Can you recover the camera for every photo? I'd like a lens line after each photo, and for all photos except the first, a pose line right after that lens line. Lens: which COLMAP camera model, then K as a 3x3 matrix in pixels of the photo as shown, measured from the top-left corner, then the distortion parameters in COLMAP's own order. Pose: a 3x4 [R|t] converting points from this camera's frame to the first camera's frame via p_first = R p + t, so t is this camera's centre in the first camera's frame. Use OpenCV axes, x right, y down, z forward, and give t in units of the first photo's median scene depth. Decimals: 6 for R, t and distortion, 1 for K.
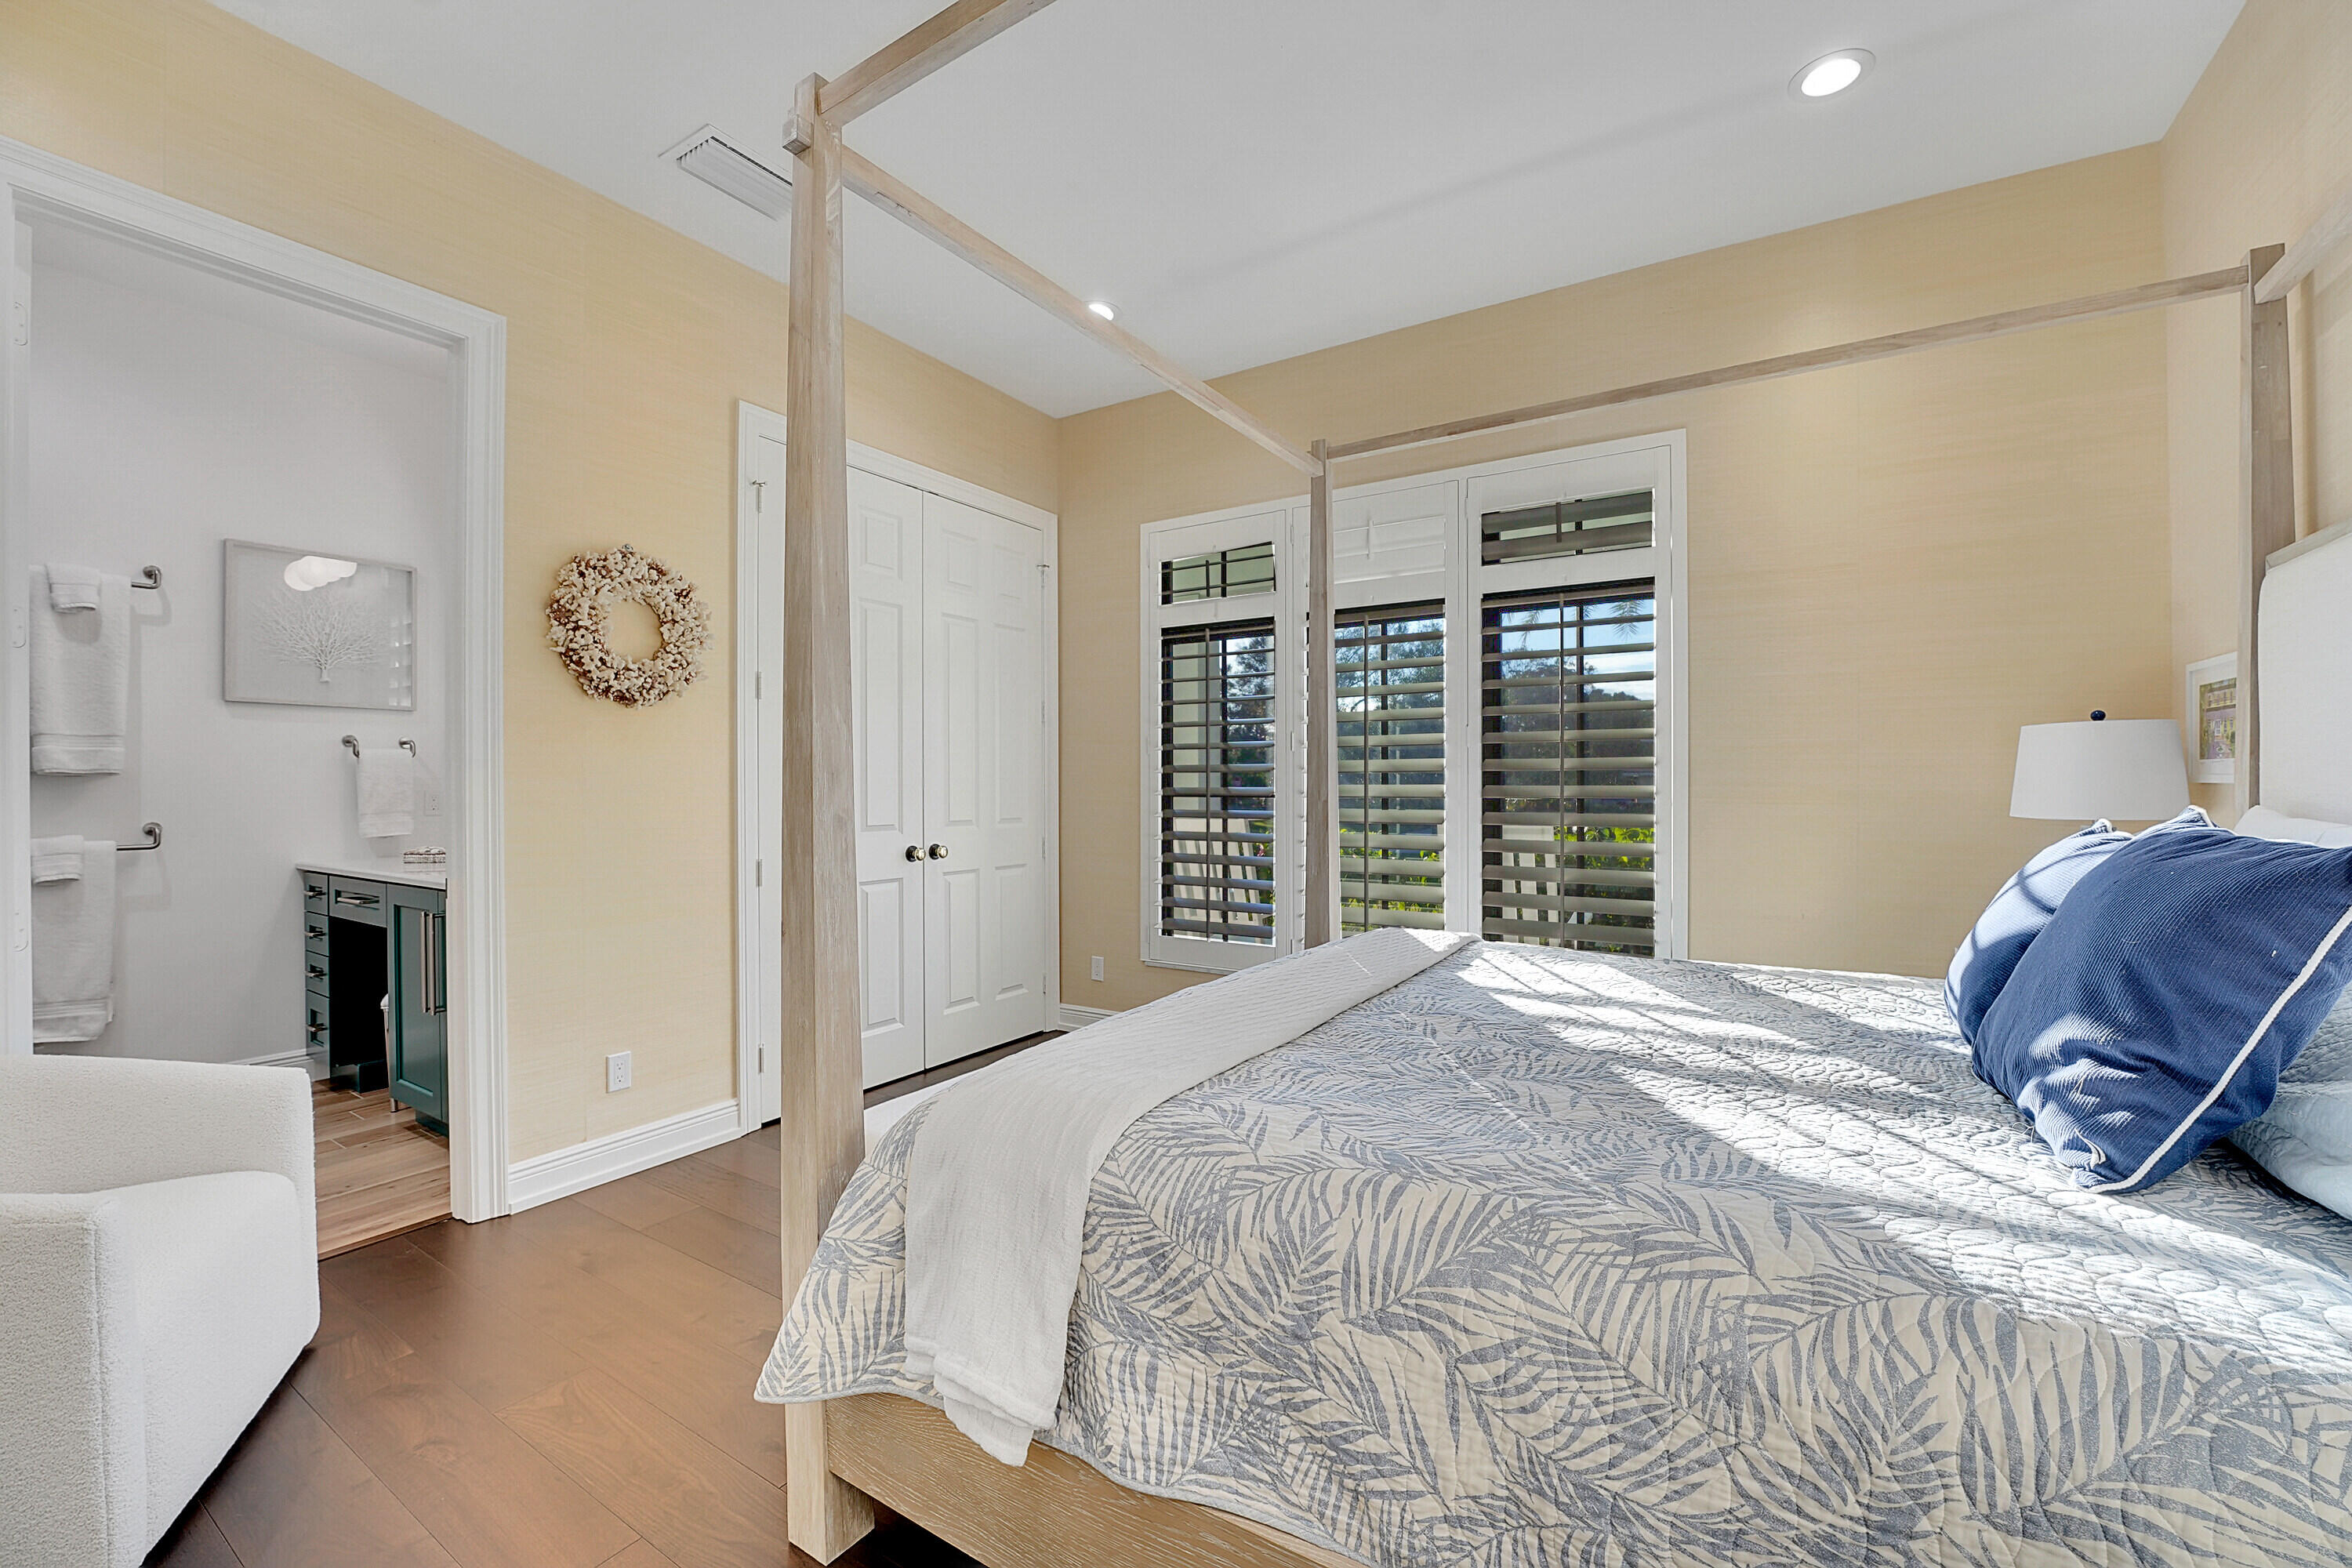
lens RADIAL K [[961.6, 0, 1171.9], [0, 961.6, 779.1], [0, 0, 1]] dist [-0.019129, 0.001186]
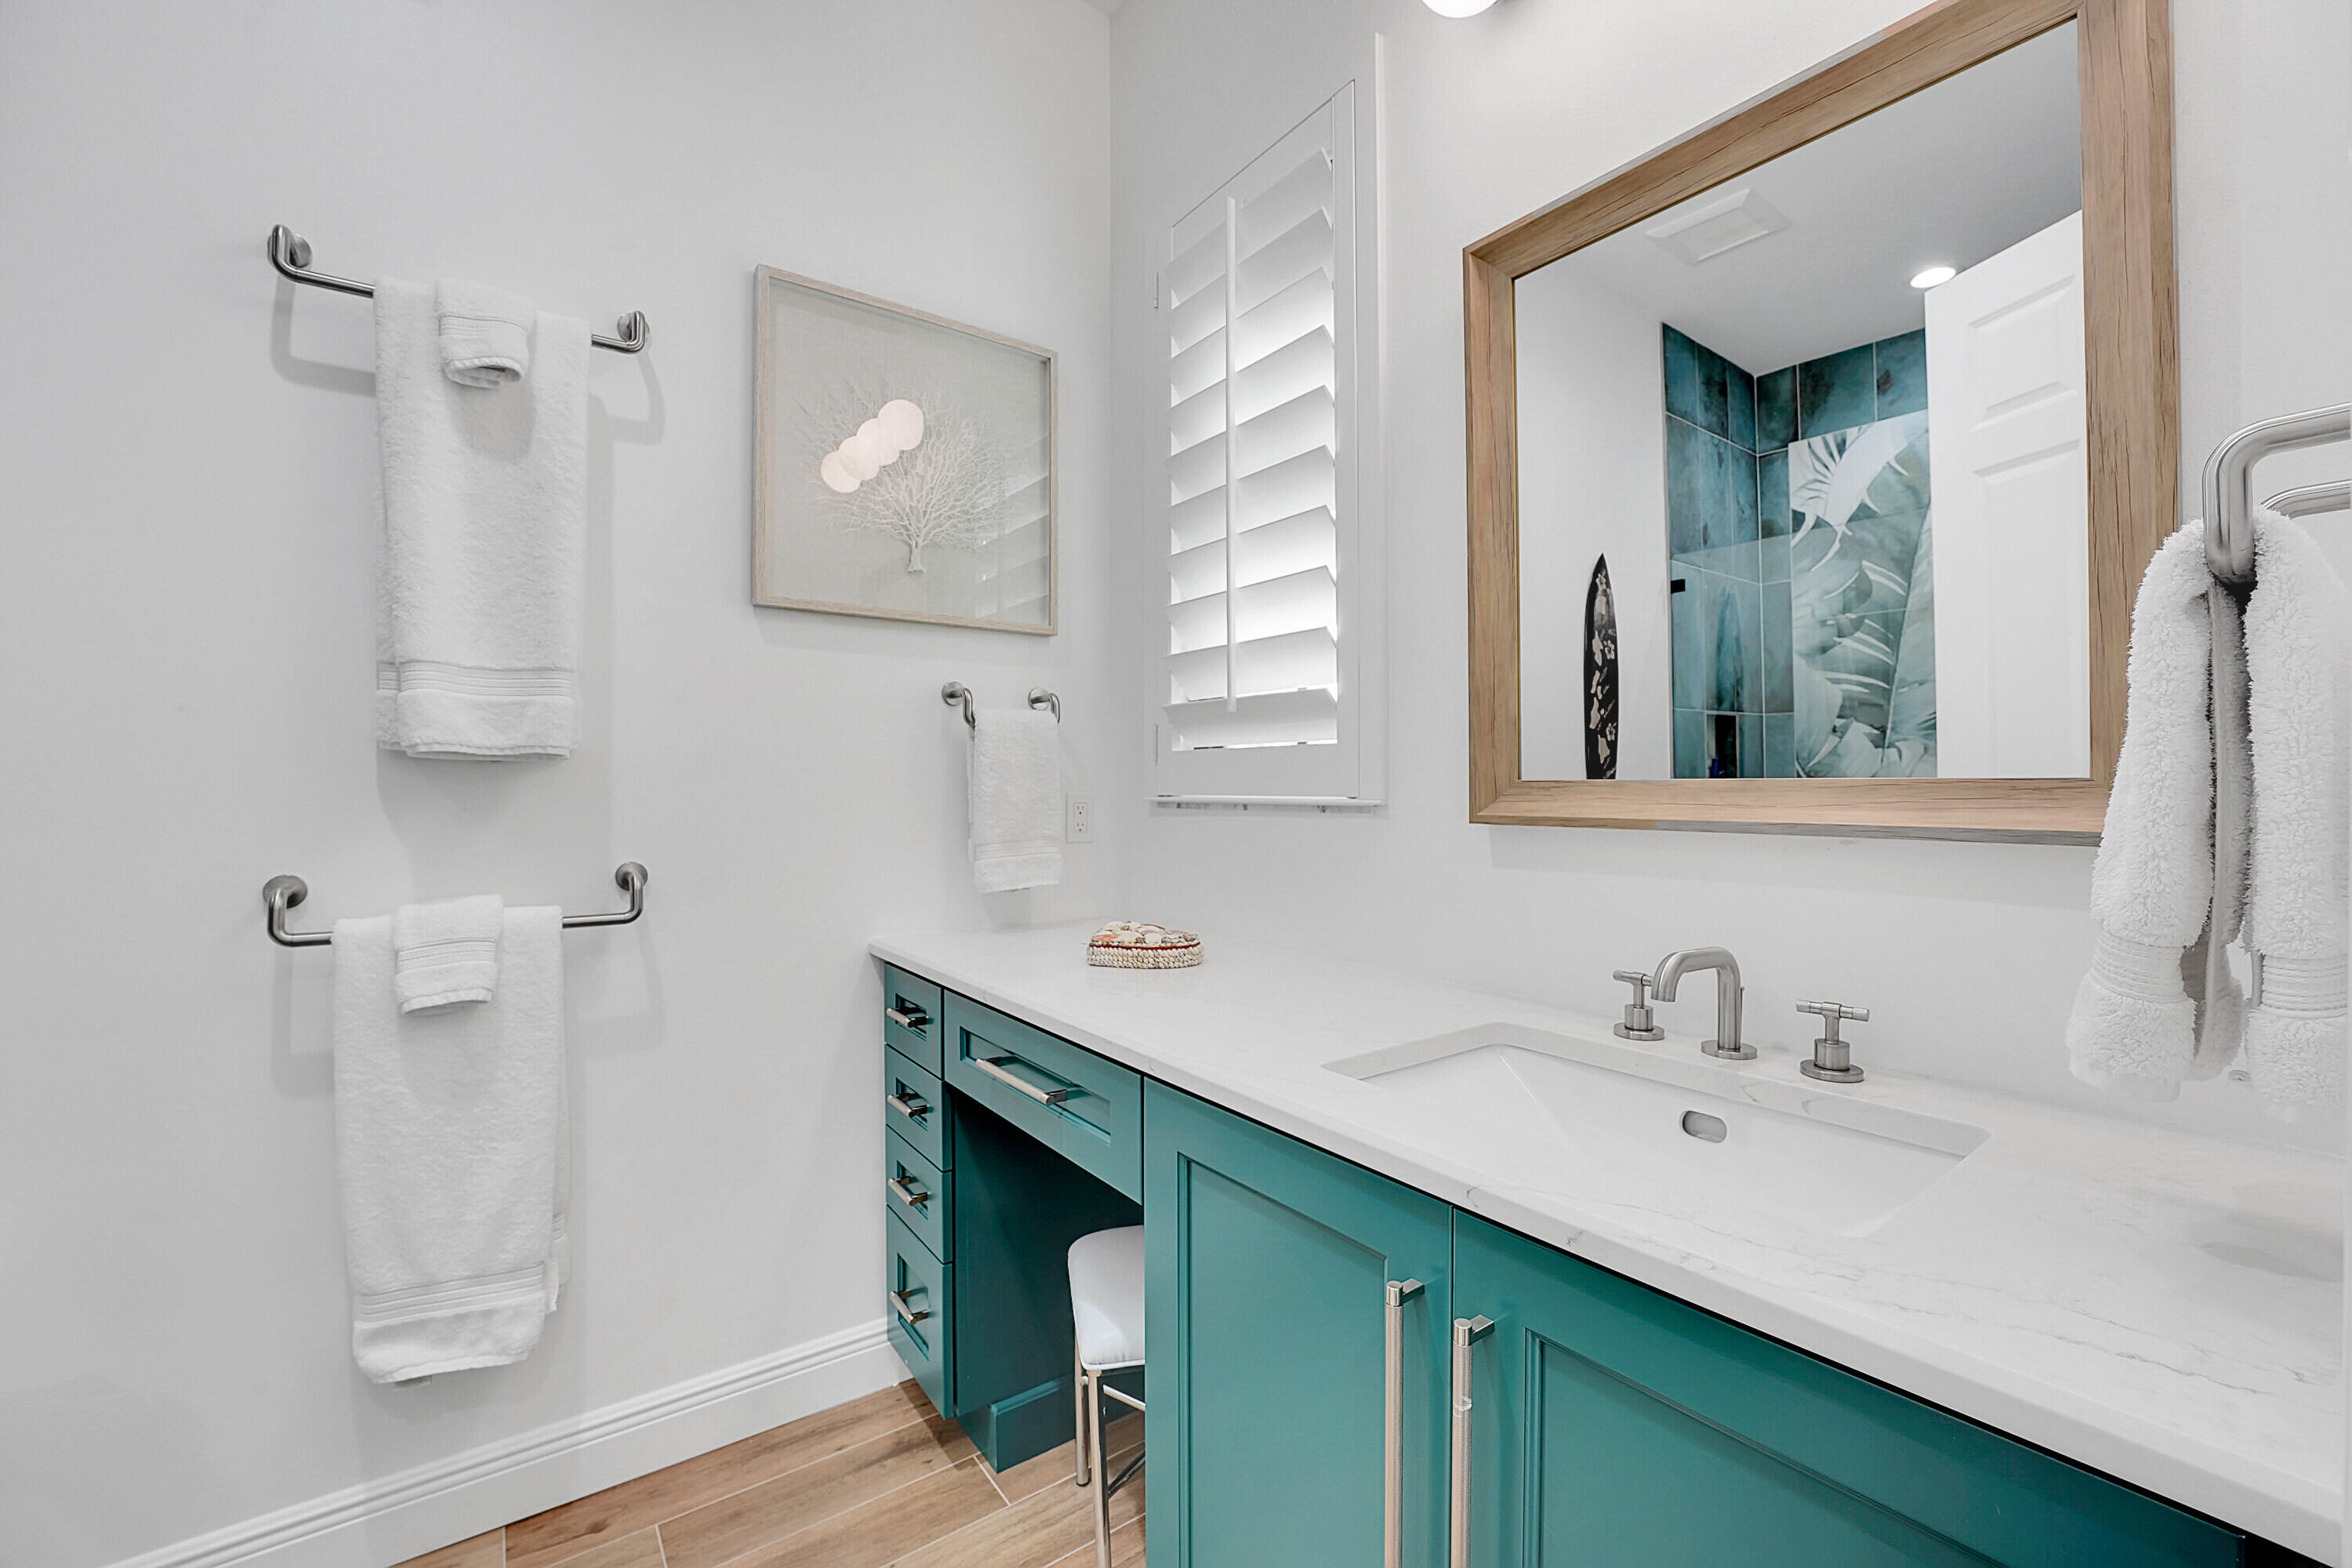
lens RADIAL K [[961.6, 0, 1179.2], [0, 961.6, 783.6], [0, 0, 1]] dist [-0.019129, 0.001186]
pose [[0.941386, 0.005855, -0.337281, -0.668597], [-0.003678, 0.999968, 0.007094, 0.002826], [0.337311, -0.005438, 0.941377, 0.647181]]
